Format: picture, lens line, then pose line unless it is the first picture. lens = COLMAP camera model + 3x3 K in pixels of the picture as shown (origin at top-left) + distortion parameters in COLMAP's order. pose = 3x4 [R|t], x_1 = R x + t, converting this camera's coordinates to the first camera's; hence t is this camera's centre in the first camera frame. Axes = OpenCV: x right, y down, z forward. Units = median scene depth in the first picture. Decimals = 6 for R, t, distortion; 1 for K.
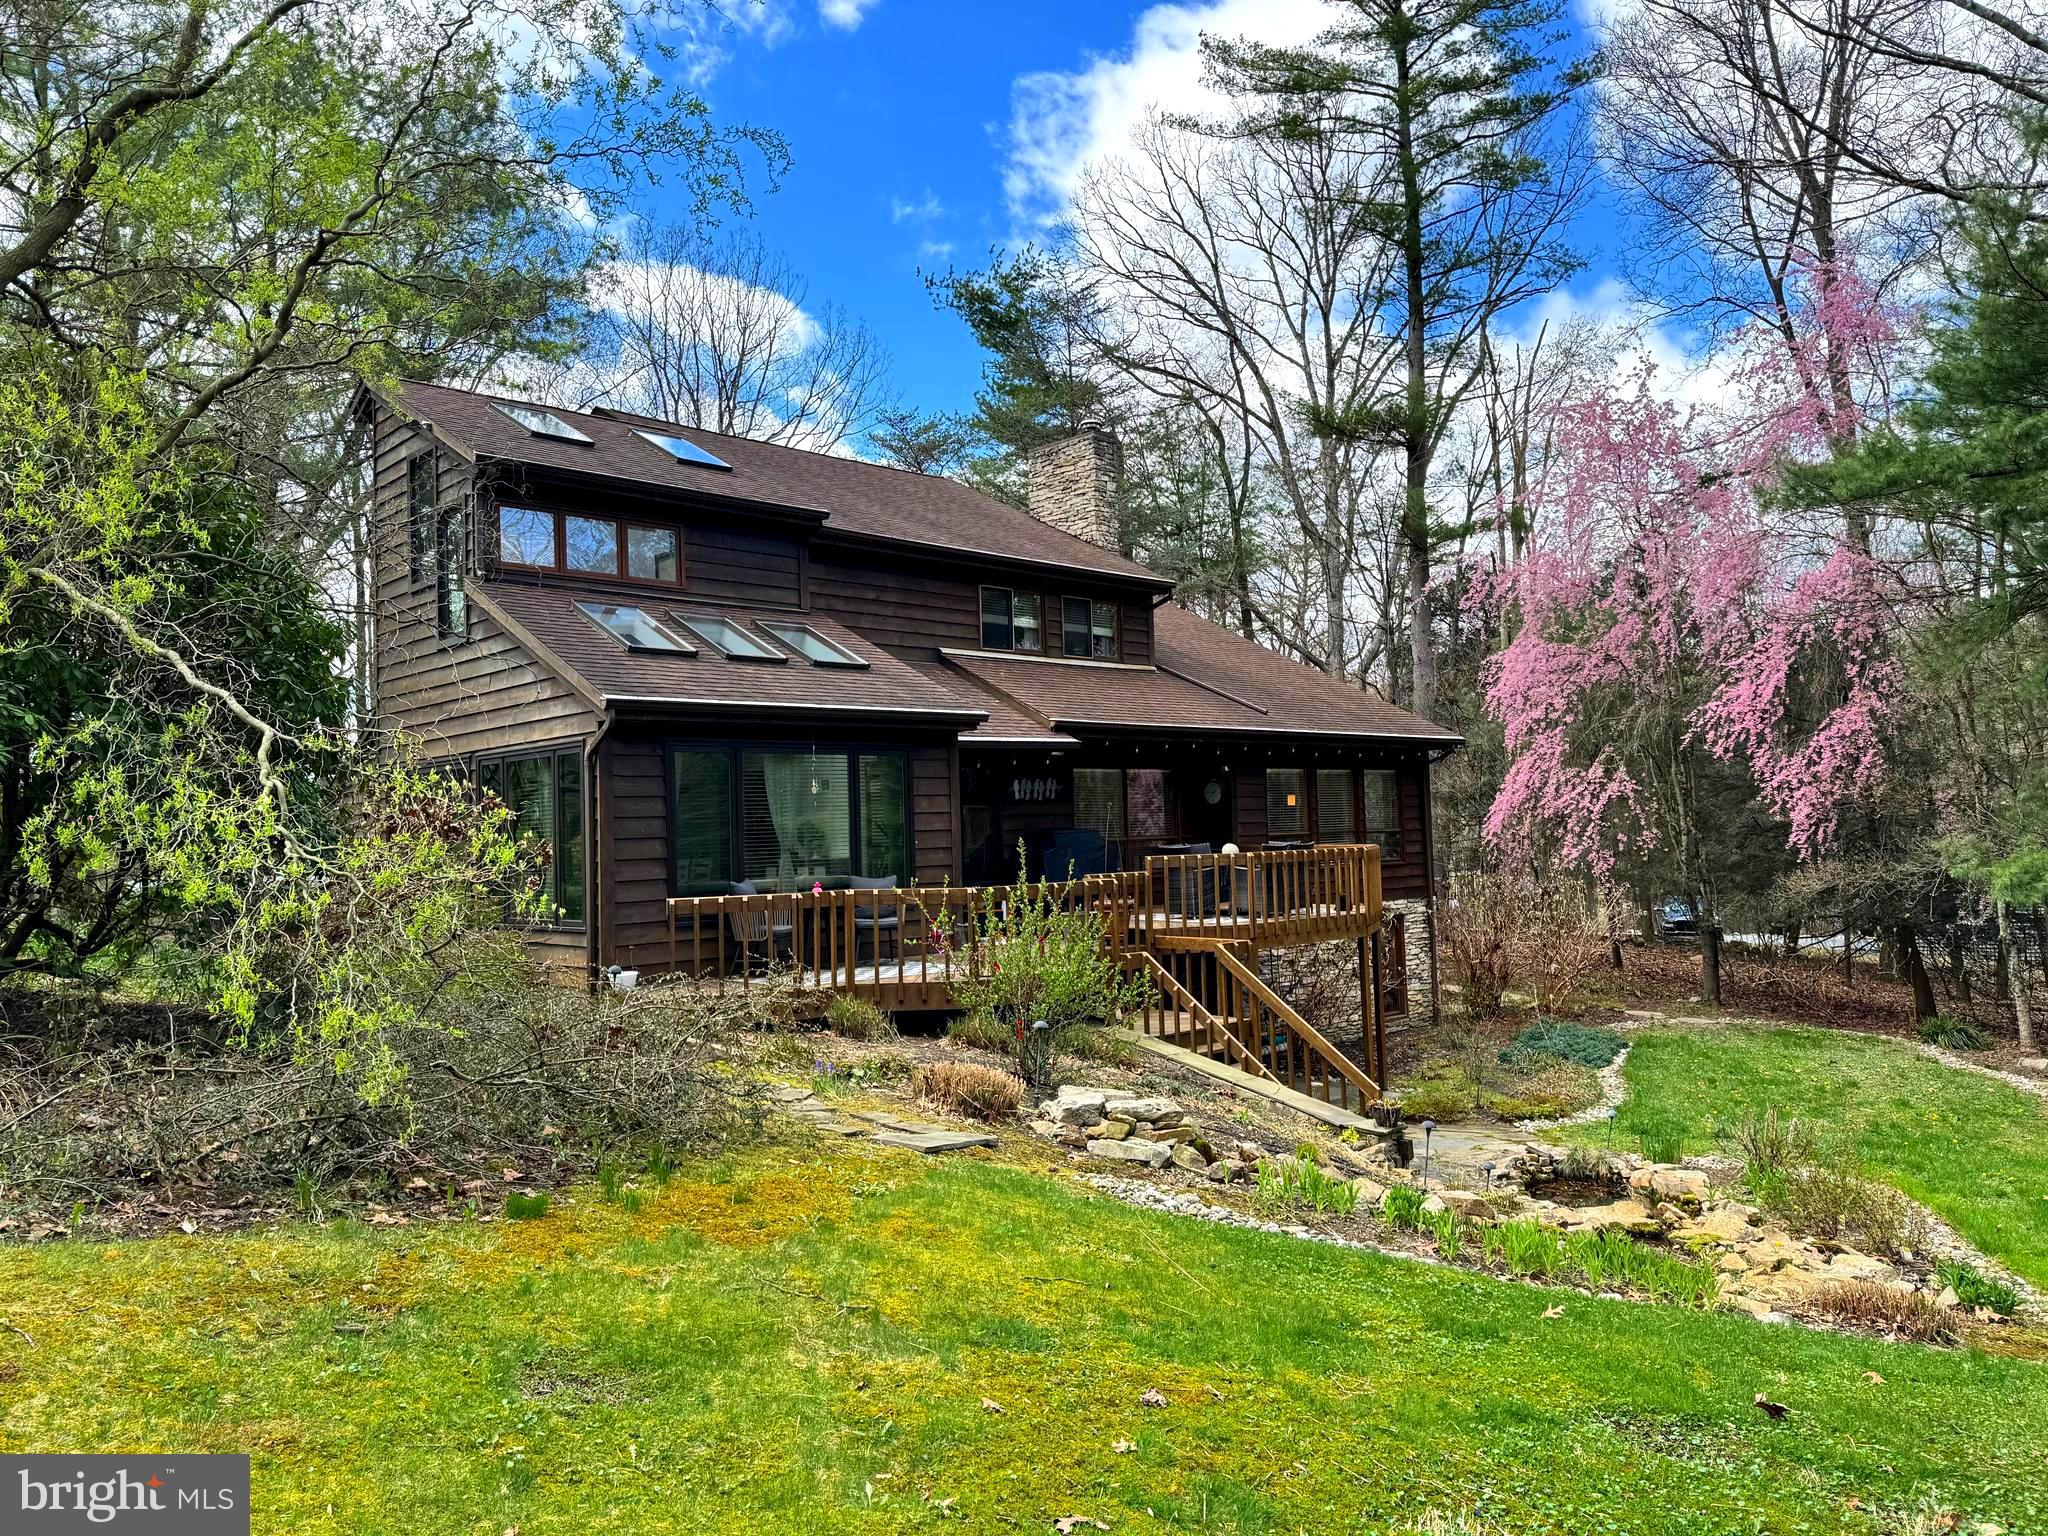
lens RADIAL K [[1440.3, 0, 1024.2], [0, 1440.3, 765.6], [0, 0, 1]] dist [0.003822, 0.000216]
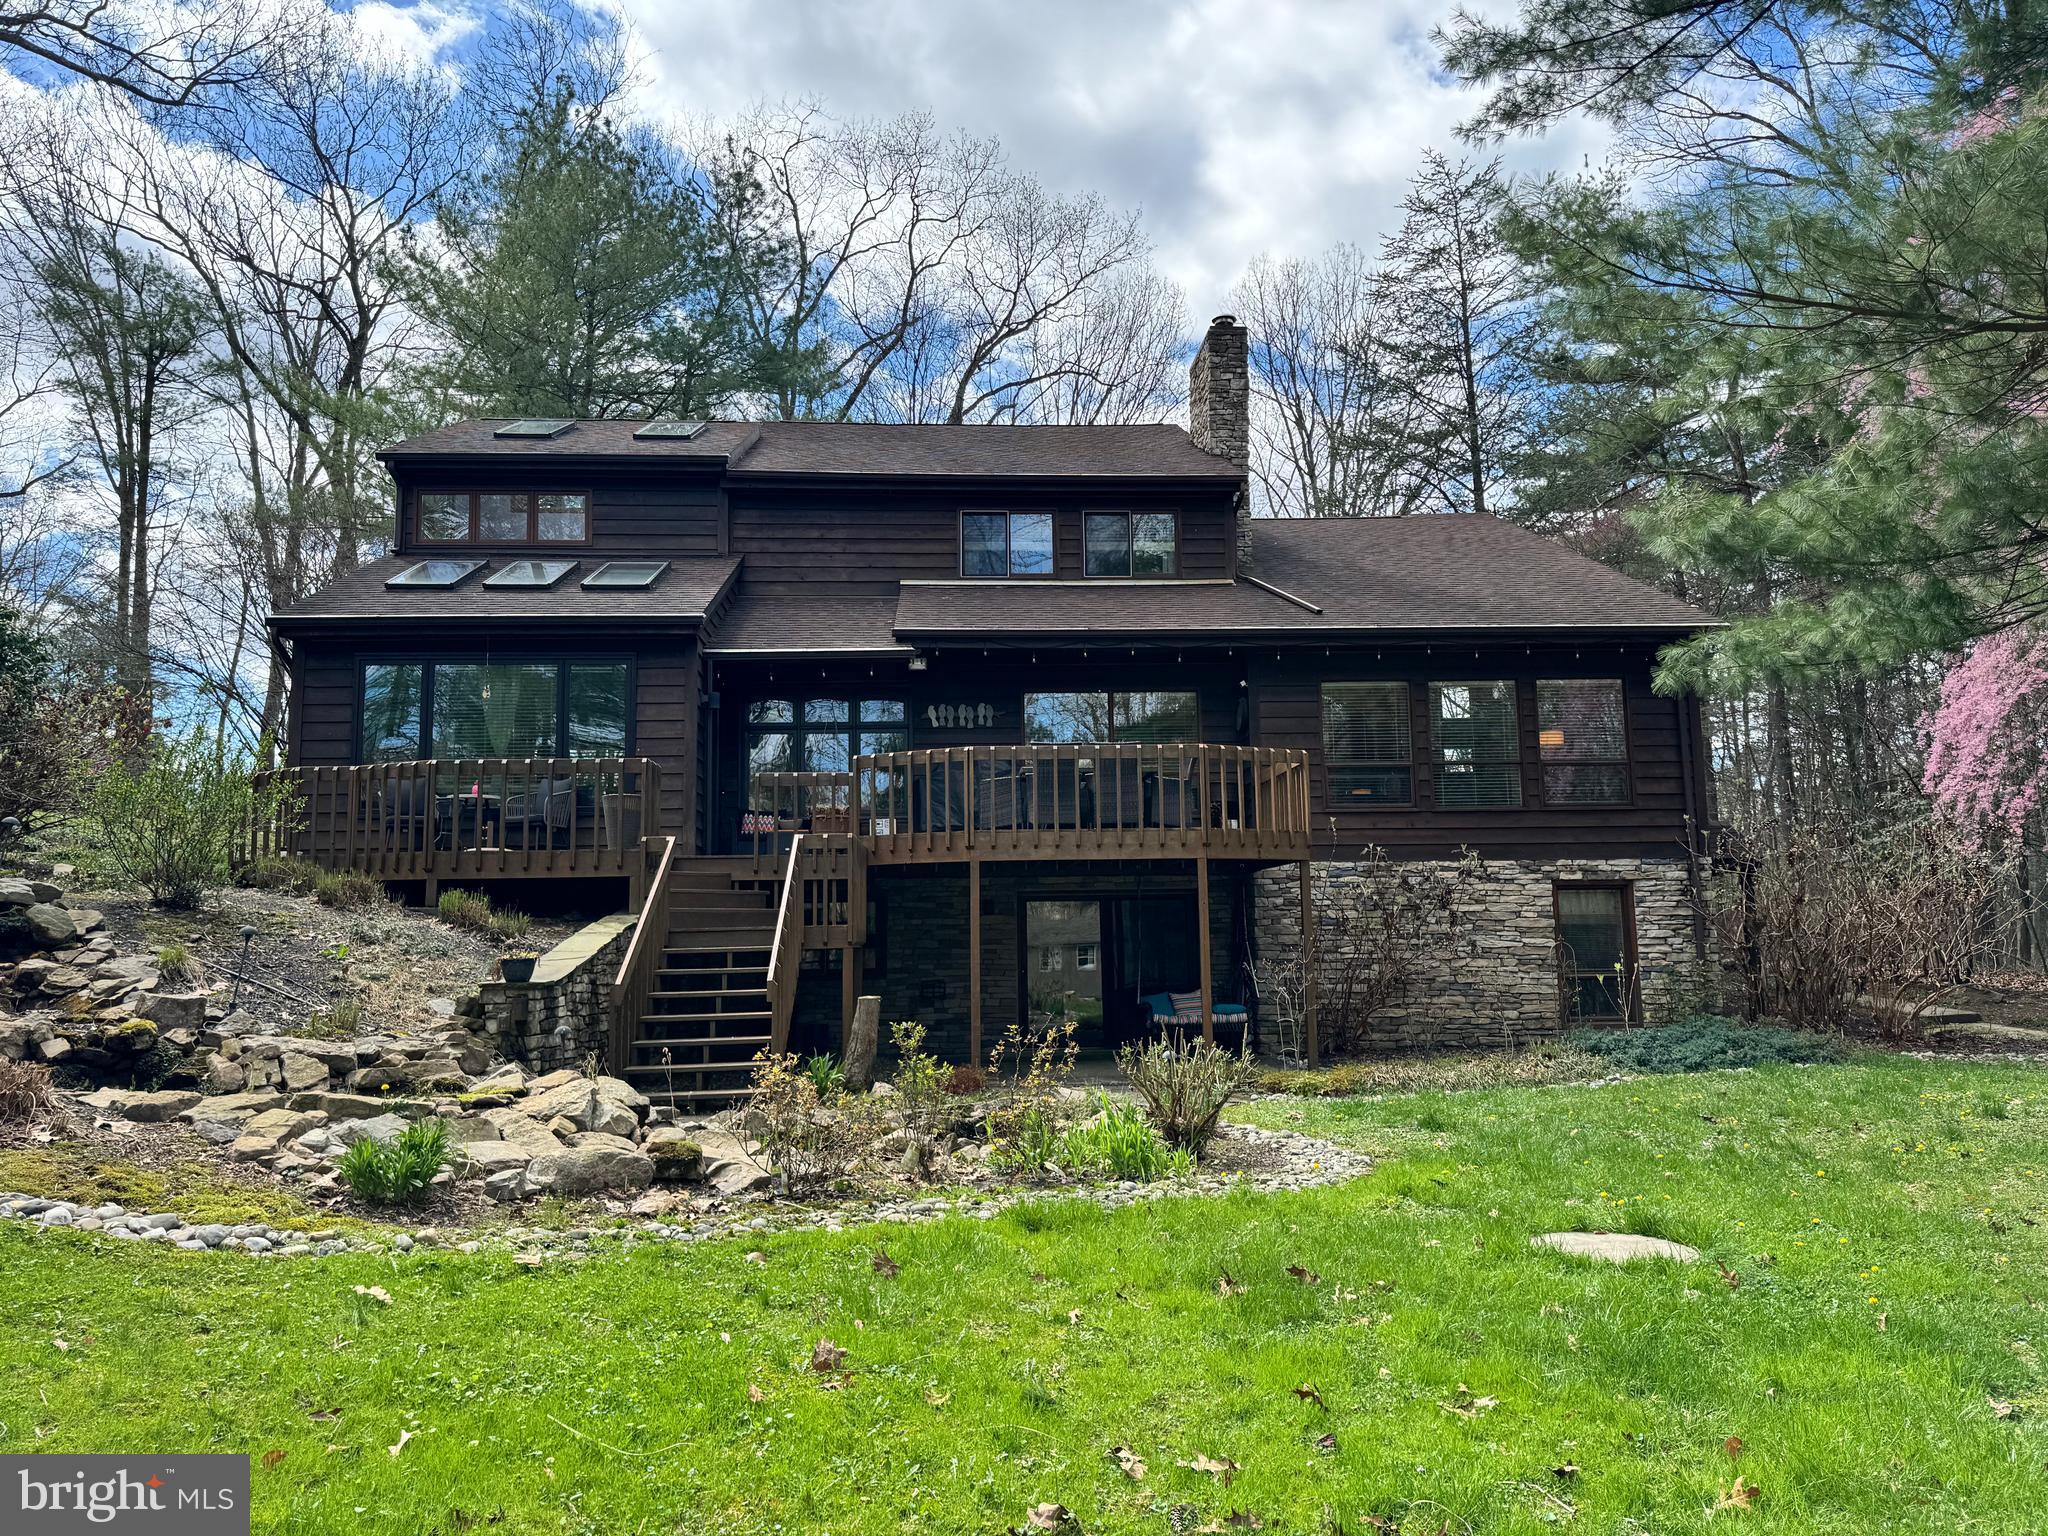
lens RADIAL K [[1440.3, 0, 1023.8], [0, 1440.3, 770.6], [0, 0, 1]] dist [0.003822, 0.000216]
pose [[0.777330, -0.065397, -0.625685, 0.595918], [0.027238, 0.997148, -0.070383, 0.113919], [0.628503, 0.037669, 0.776894, 0.320802]]
